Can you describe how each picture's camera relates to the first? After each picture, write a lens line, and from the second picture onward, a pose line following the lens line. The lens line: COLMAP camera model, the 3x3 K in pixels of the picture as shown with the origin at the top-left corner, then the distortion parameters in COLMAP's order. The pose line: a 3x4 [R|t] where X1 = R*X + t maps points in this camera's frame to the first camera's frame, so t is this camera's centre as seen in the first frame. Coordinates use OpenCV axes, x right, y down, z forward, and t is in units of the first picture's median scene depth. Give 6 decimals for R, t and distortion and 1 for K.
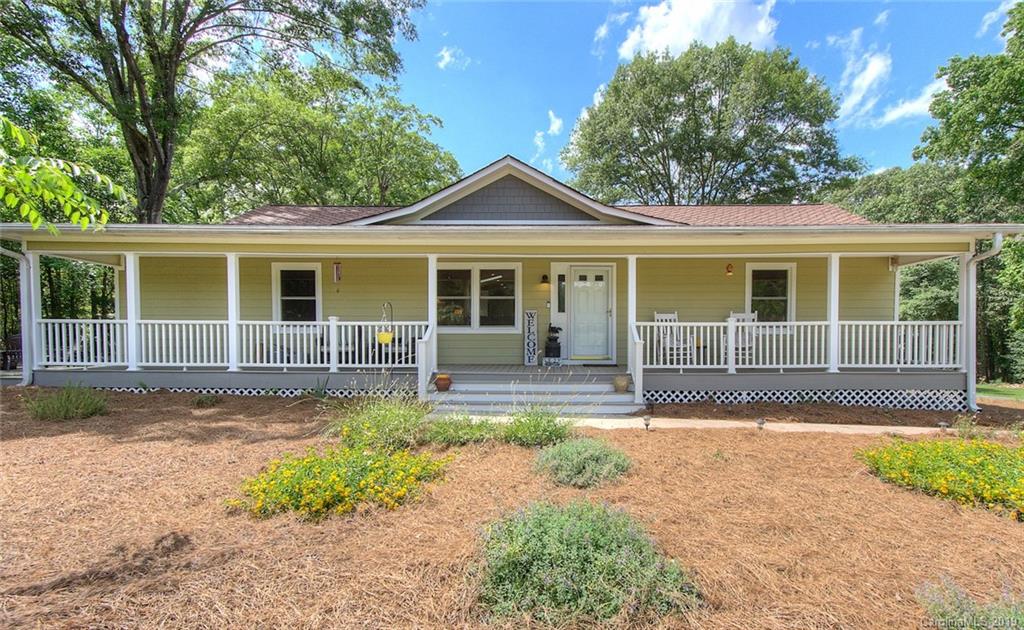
lens RADIAL K [[413.6, 0, 510.3], [0, 413.6, 350.4], [0, 0, 1]] dist [0.000641, 0.012953]
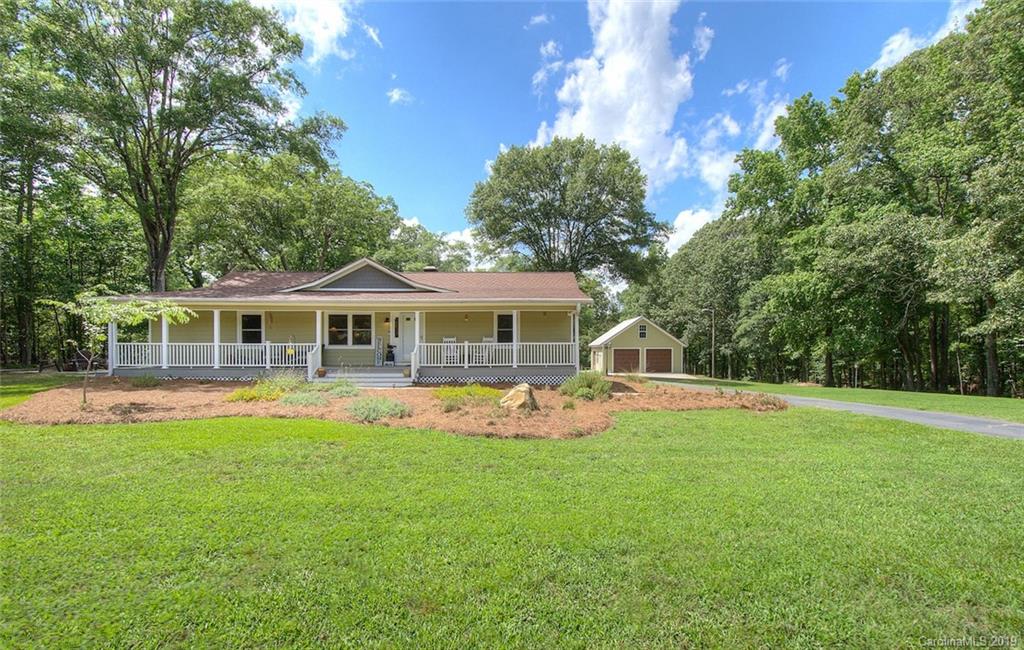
lens RADIAL K [[444.8, 0, 520.0], [0, 444.8, 352.9], [0, 0, 1]] dist [0.021336, 0.004495]
pose [[0.999341, -0.003031, 0.036162, 0.621321], [0.003787, 0.999775, -0.020877, 0.022471], [-0.036090, 0.021000, 0.999128, -1.057892]]
